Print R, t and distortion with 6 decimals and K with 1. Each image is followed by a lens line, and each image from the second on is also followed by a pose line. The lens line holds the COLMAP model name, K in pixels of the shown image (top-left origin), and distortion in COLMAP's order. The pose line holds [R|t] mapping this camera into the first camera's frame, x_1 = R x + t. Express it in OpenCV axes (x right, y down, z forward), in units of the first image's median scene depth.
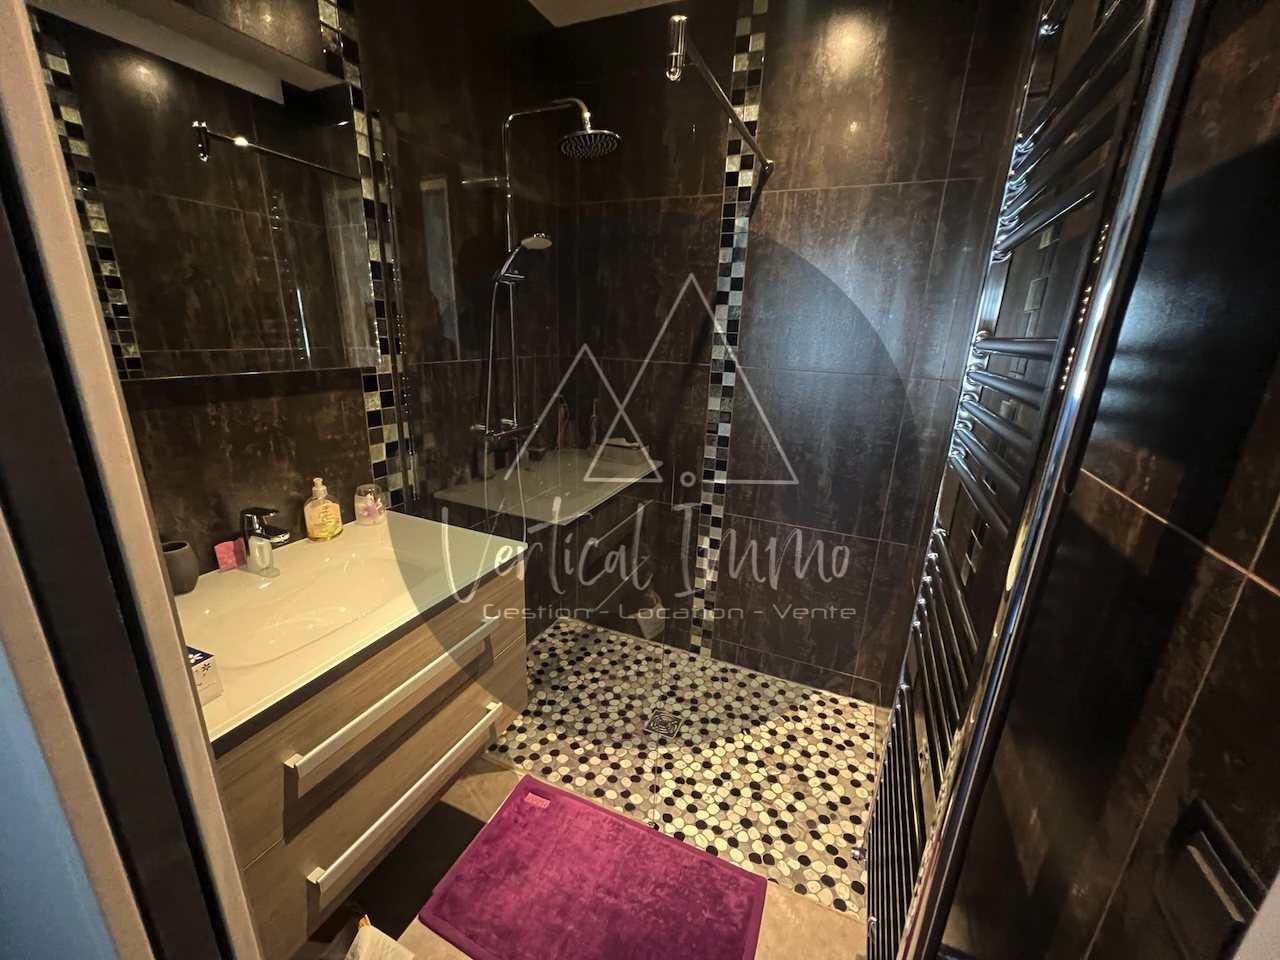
lens RADIAL K [[514.5, 0, 637.0], [0, 514.5, 481.9], [0, 0, 1]] dist [-0.000556, -0.000009]
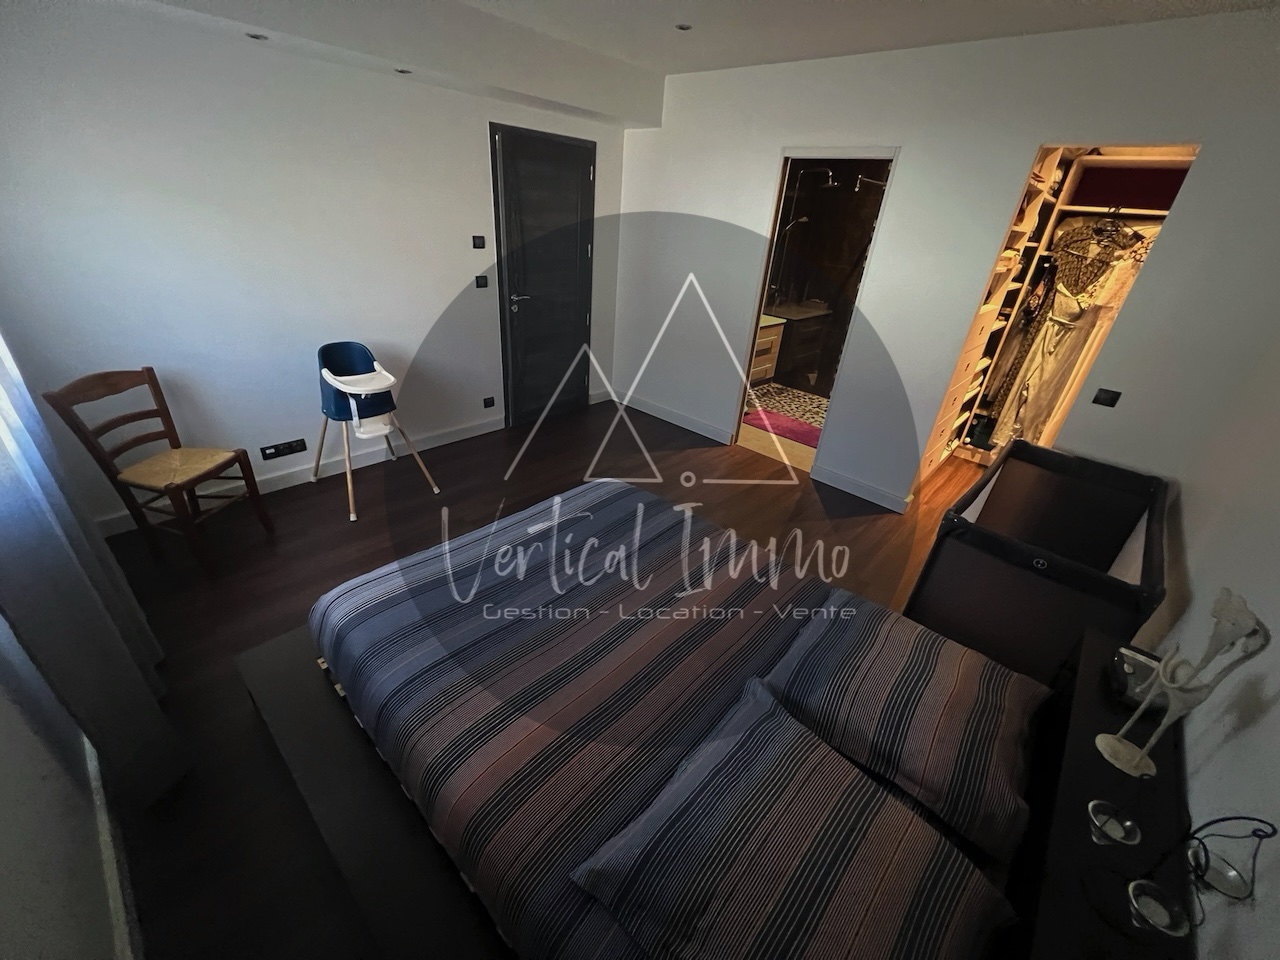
lens RADIAL K [[507.9, 0, 638.5], [0, 507.9, 479.6], [0, 0, 1]] dist [0.001065, 0.000016]
pose [[0.941367, 0.191629, -0.277682, 0.001848], [-0.137574, 0.969532, 0.202687, 0.374296], [0.308062, -0.152601, 0.939048, -1.646706]]
